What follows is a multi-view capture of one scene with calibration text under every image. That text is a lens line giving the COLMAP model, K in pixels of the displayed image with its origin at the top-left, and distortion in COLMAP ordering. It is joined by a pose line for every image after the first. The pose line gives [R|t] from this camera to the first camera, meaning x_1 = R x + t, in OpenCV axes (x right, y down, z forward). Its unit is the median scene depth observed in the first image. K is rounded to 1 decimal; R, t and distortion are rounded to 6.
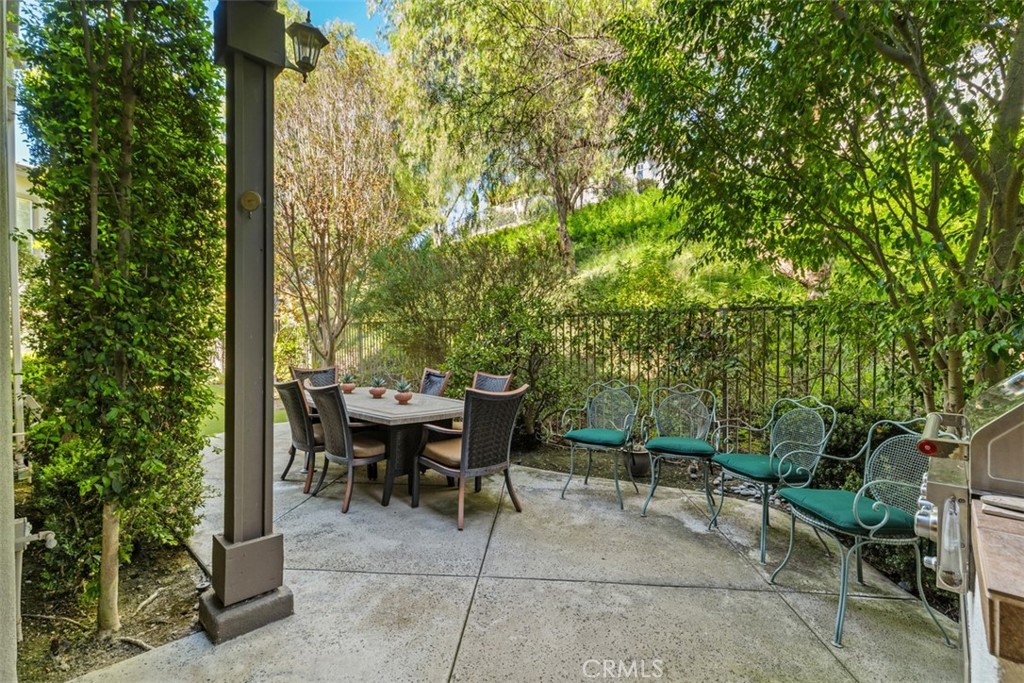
lens RADIAL K [[466.0, 0, 503.7], [0, 466.0, 361.8], [0, 0, 1]] dist [0.006639, -0.001085]
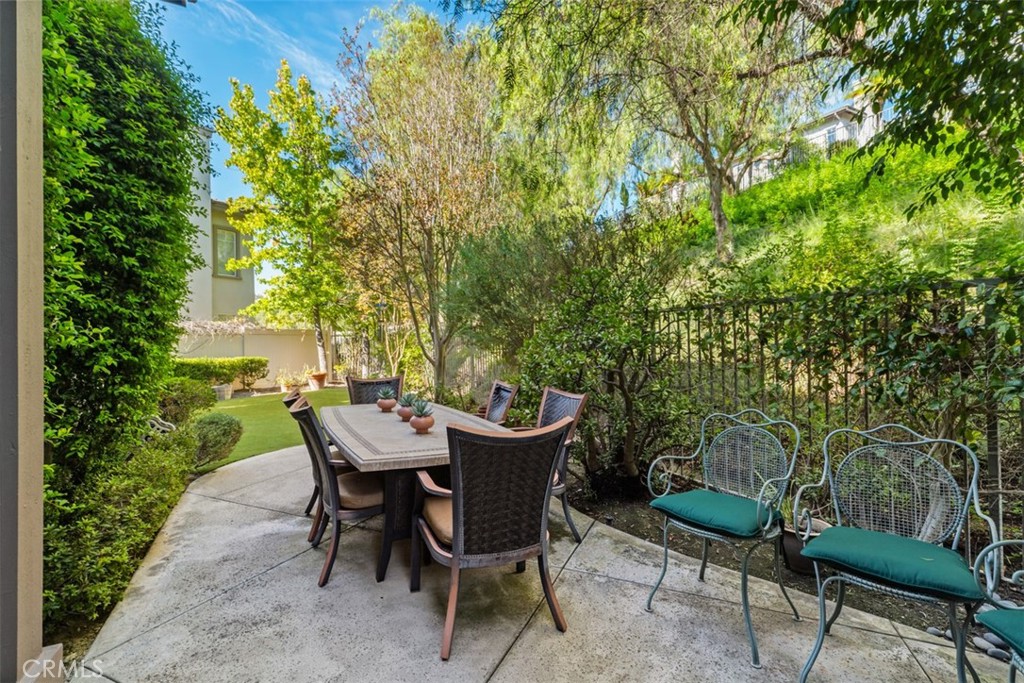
lens RADIAL K [[466.0, 0, 505.6], [0, 466.0, 352.0], [0, 0, 1]] dist [0.006639, -0.001085]
pose [[0.944351, -0.005262, -0.328899, 0.124151], [-0.005042, 0.999523, -0.030468, -0.011751], [0.328902, 0.030431, 0.943874, 0.305003]]
